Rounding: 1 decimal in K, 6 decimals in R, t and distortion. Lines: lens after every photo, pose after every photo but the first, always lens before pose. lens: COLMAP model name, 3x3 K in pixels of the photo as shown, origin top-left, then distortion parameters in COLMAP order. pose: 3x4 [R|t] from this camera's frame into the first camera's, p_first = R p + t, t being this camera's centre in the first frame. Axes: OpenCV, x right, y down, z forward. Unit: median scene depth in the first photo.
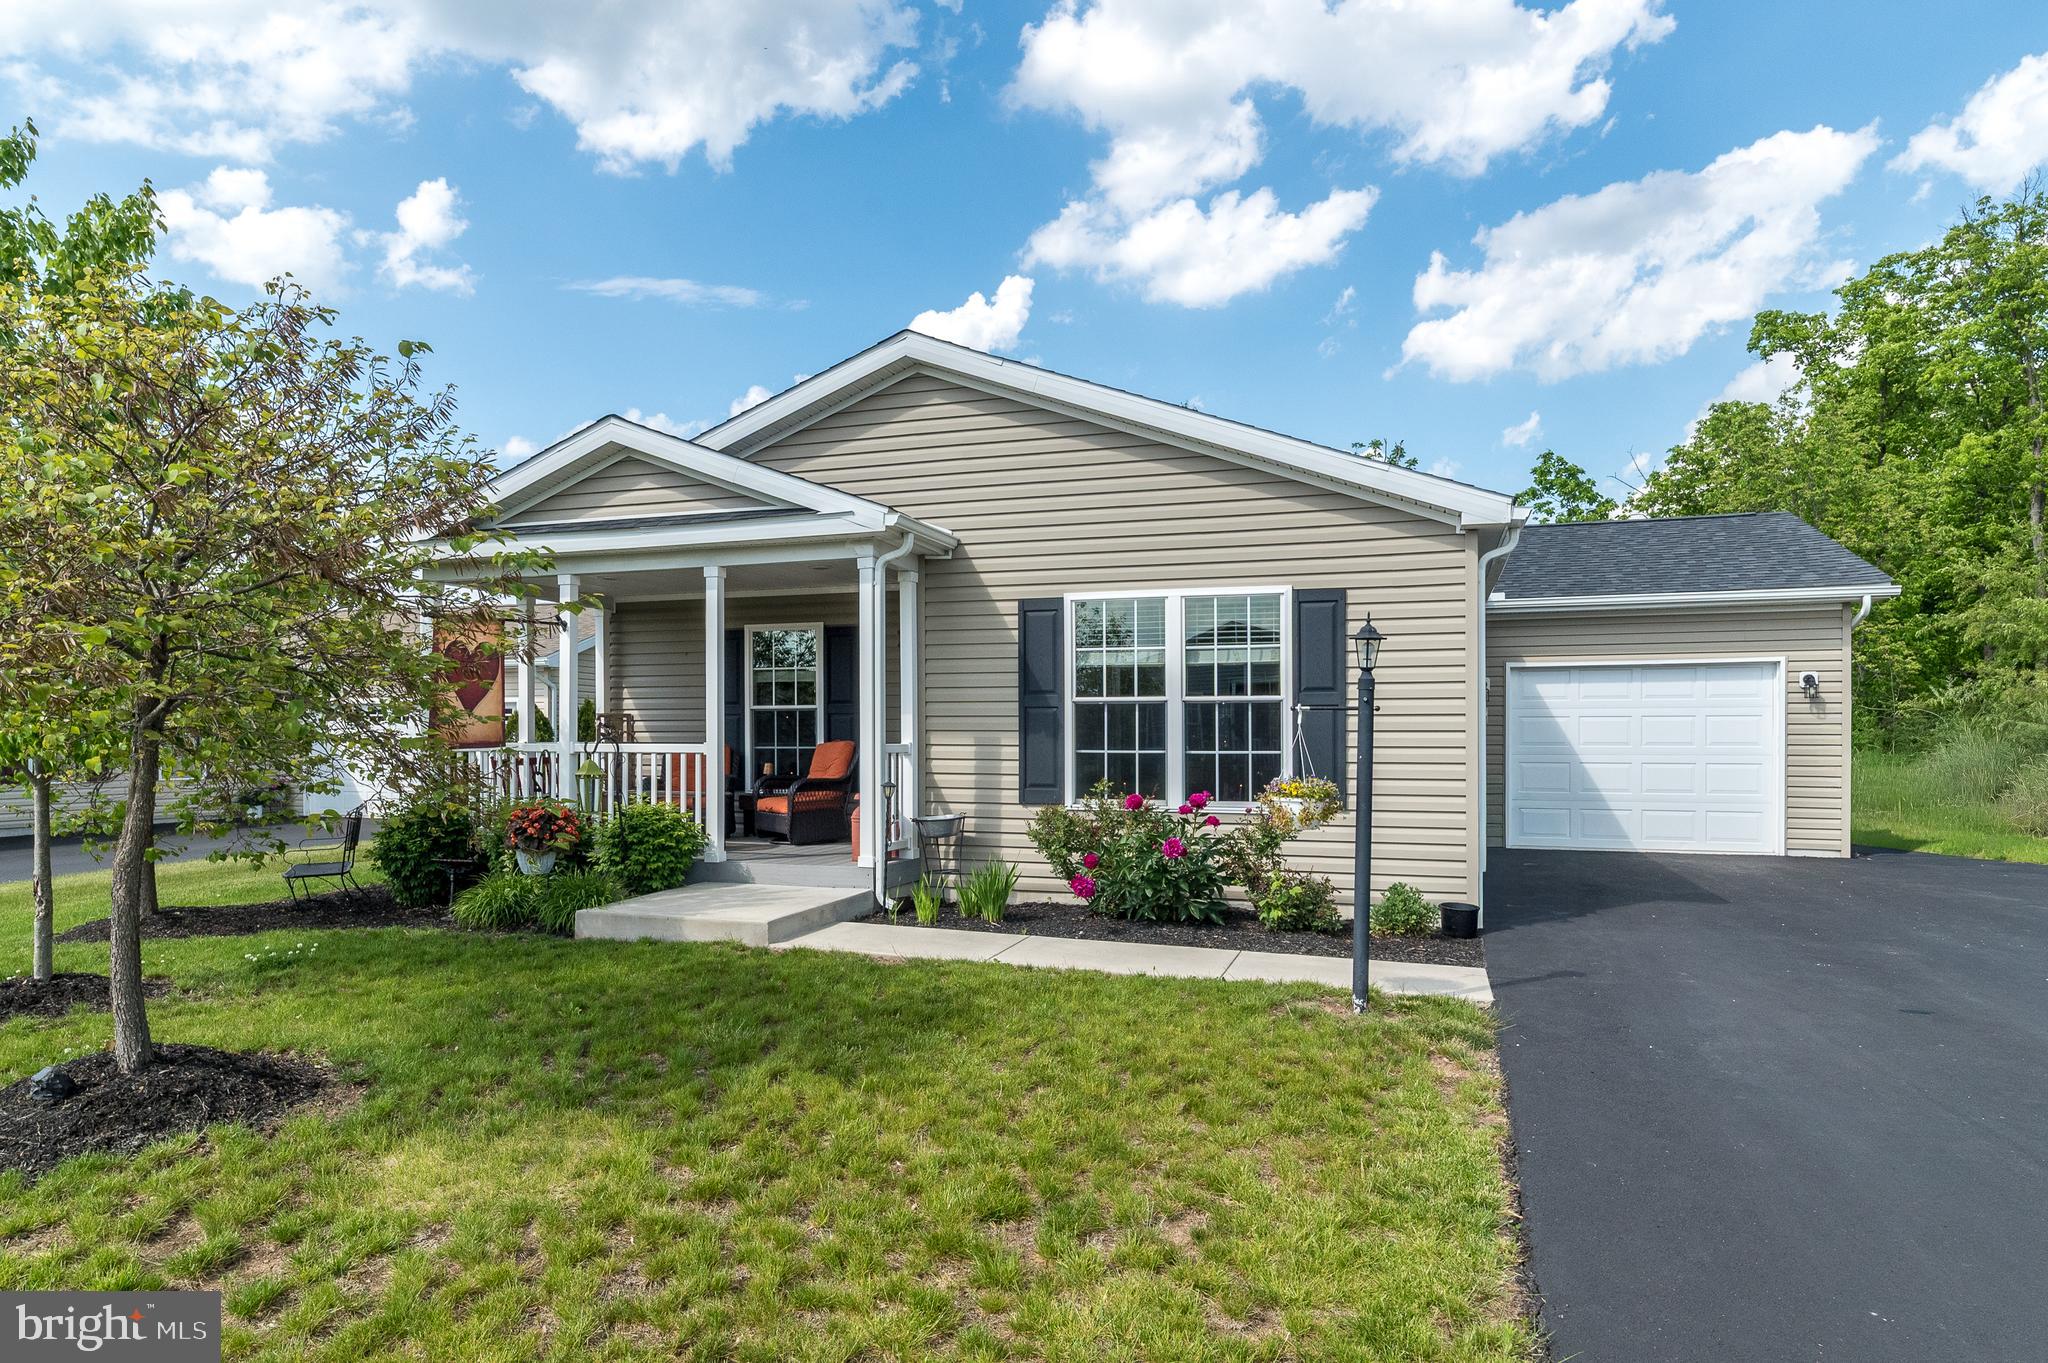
lens RADIAL K [[993.7, 0, 1029.7], [0, 993.7, 729.7], [0, 0, 1]] dist [0.007652, 0.001279]
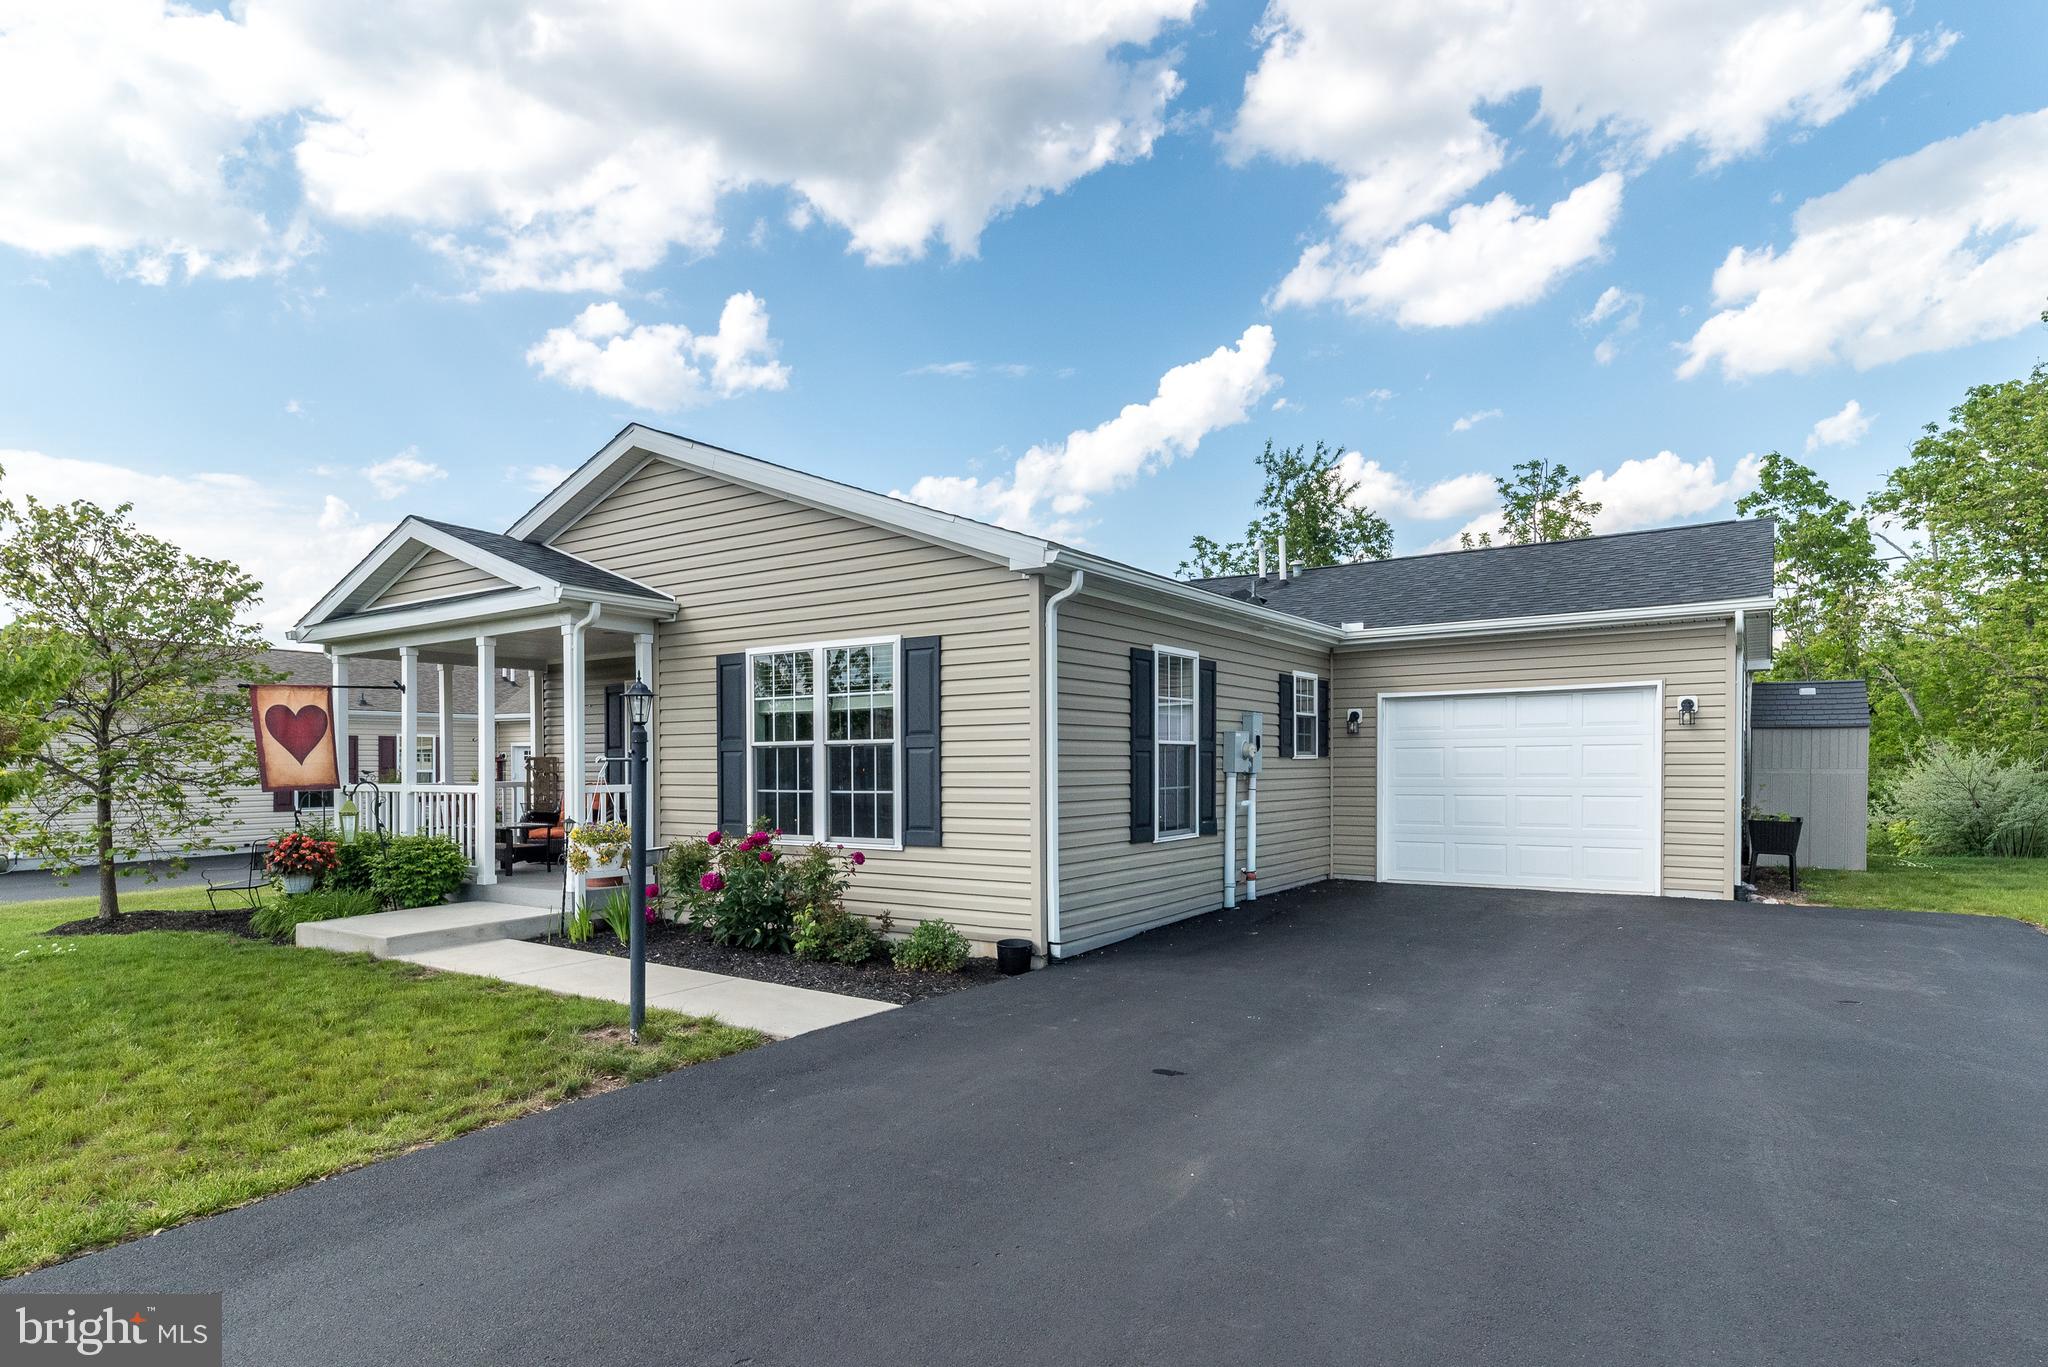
lens RADIAL K [[936.3, 0, 1096.9], [0, 936.3, 774.0], [0, 0, 1]] dist [0.003244, 0.001689]
pose [[0.977771, -0.007941, -0.209526, 0.632340], [0.011457, 0.999813, 0.015573, -0.009064], [0.209363, -0.017627, 0.977679, 0.059681]]
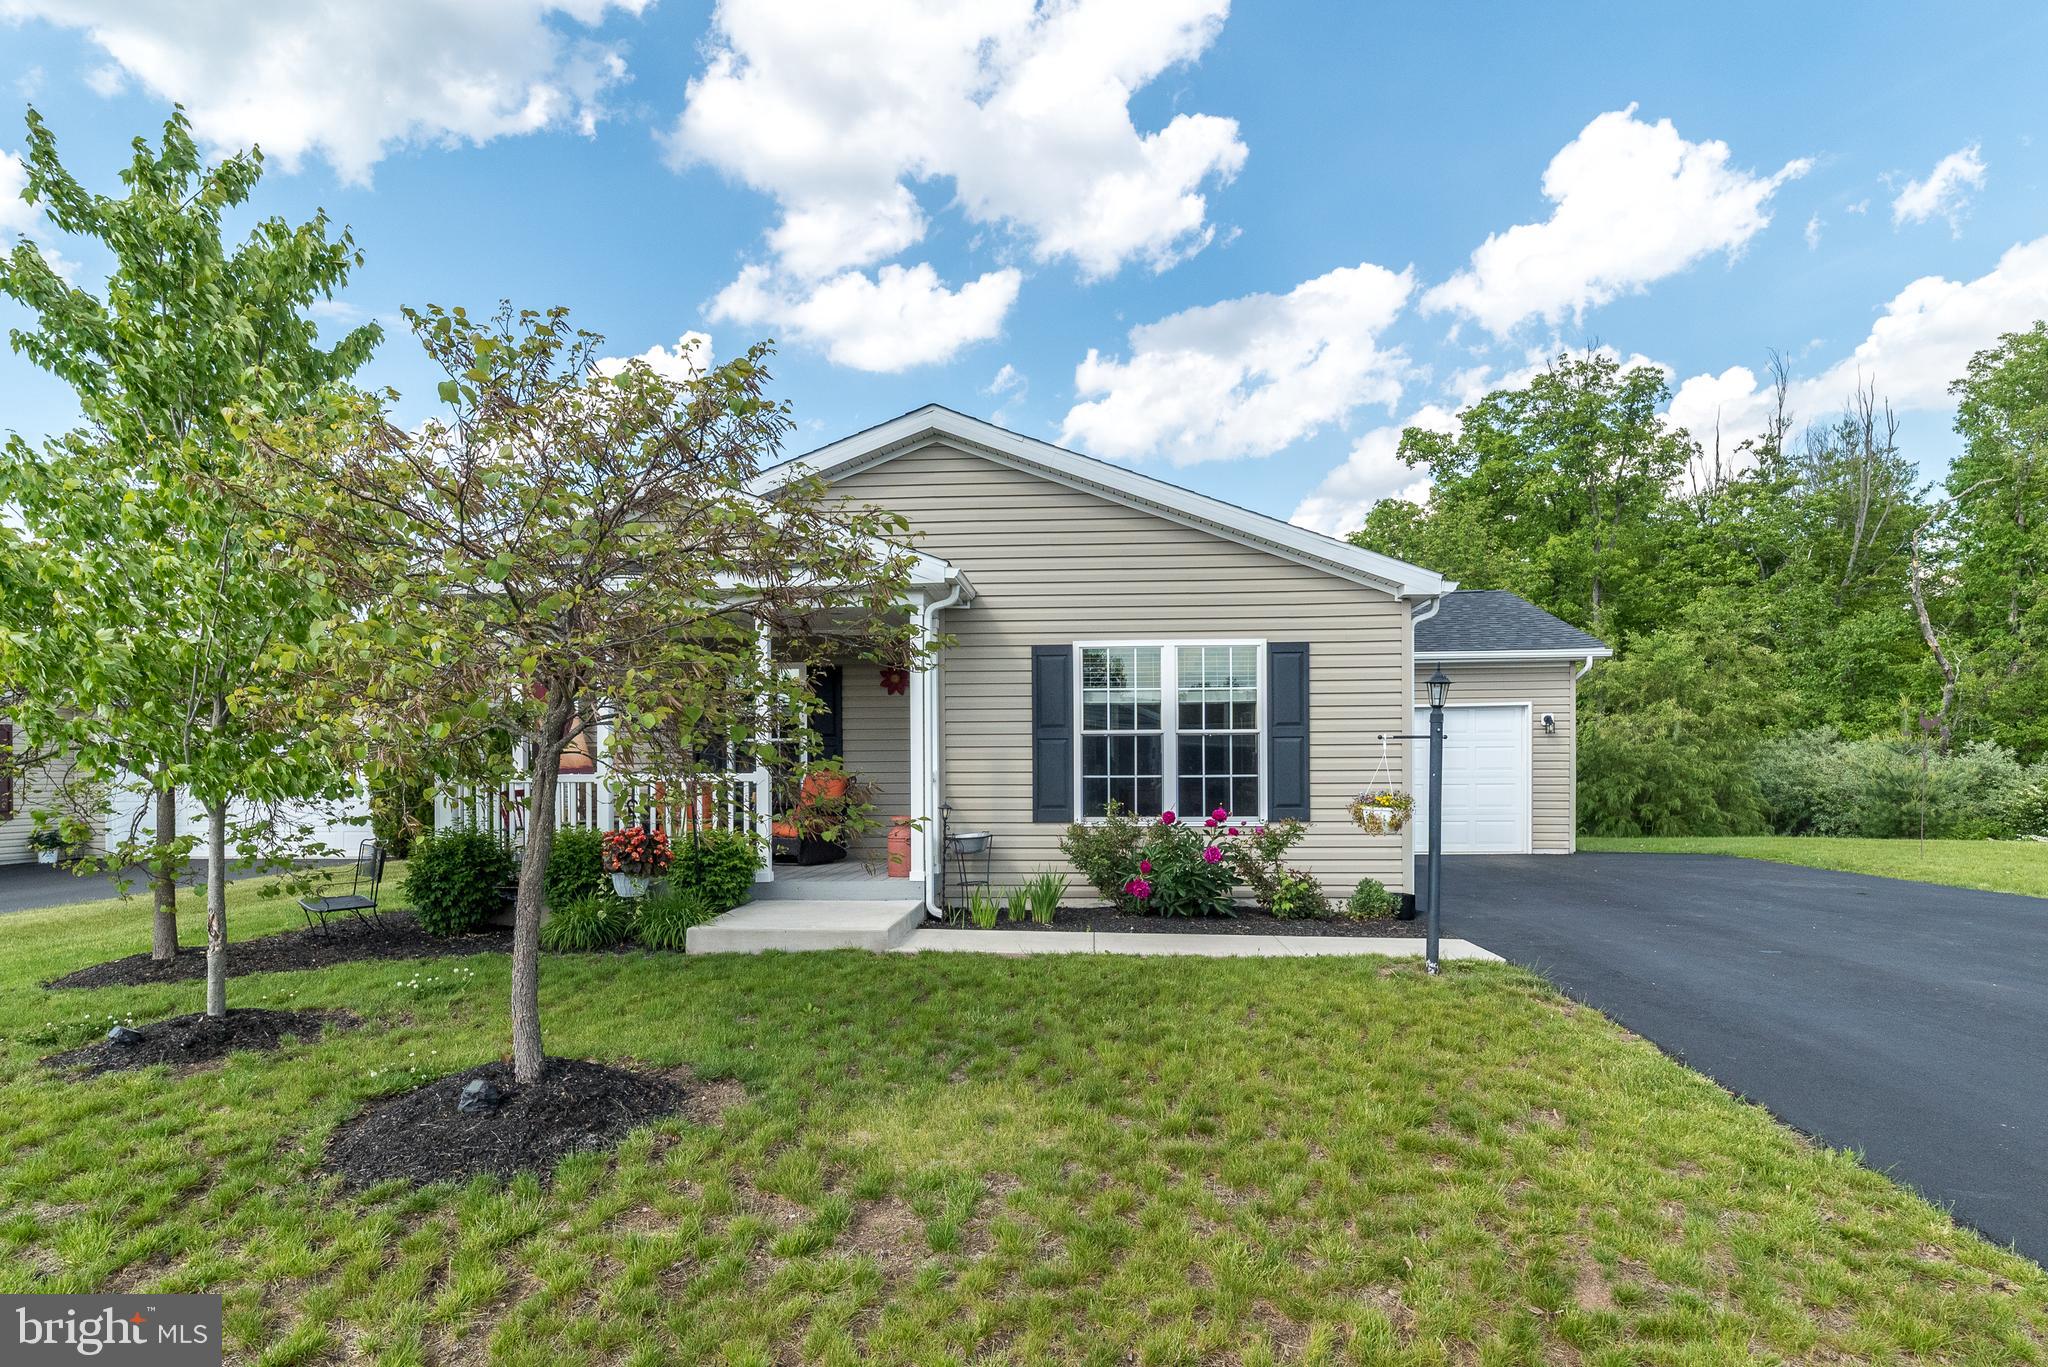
lens RADIAL K [[898.6, 0, 991.4], [0, 898.6, 774.0], [0, 0, 1]] dist [0.010549, -0.000022]
pose [[0.976817, -0.007615, 0.213943, -0.283676], [0.005136, 0.999913, 0.012141, 0.005192], [-0.214016, -0.010761, 0.976771, -0.008693]]
